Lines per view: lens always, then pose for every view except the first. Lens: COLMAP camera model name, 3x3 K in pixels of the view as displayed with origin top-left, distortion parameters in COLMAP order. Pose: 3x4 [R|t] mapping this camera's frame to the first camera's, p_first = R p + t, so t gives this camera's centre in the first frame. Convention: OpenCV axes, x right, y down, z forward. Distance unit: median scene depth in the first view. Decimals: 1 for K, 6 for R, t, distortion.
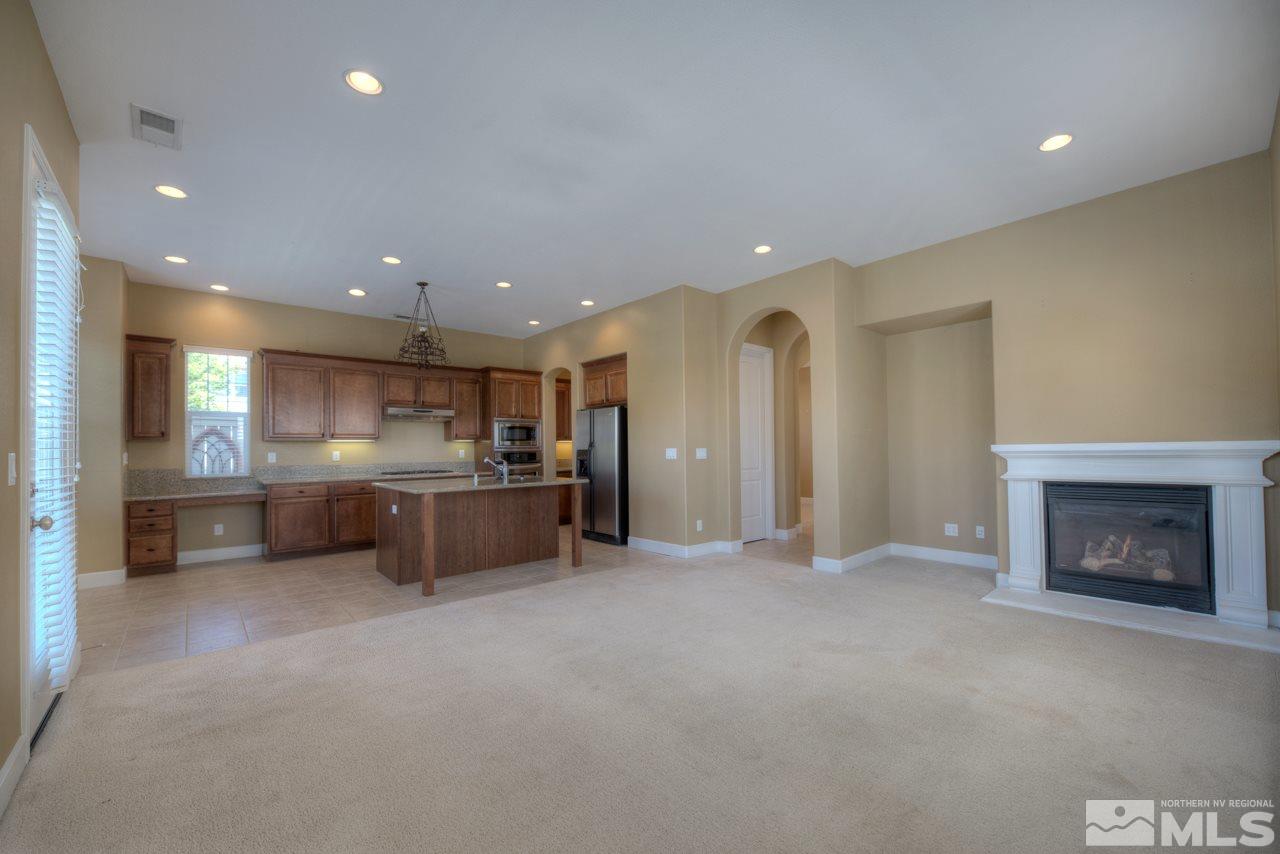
lens RADIAL K [[512.8, 0, 655.2], [0, 512.8, 452.8], [0, 0, 1]] dist [0.008153, -0.000920]
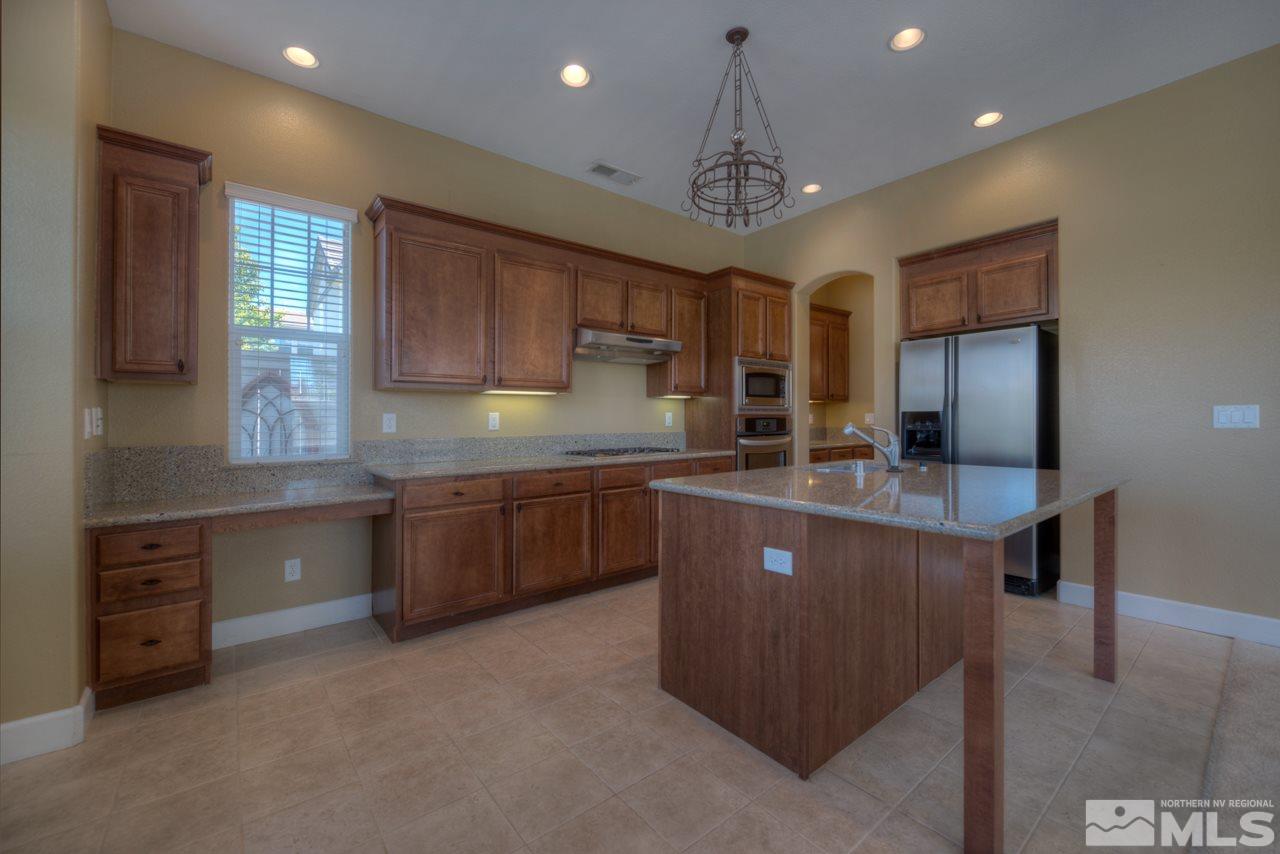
lens RADIAL K [[512.8, 0, 645.4], [0, 512.8, 423.2], [0, 0, 1]] dist [0.008153, -0.000920]
pose [[0.998994, 0.001322, -0.044821, -0.471976], [-0.001501, 0.999991, -0.003974, 0.011148], [0.044815, 0.004037, 0.998987, 0.506755]]
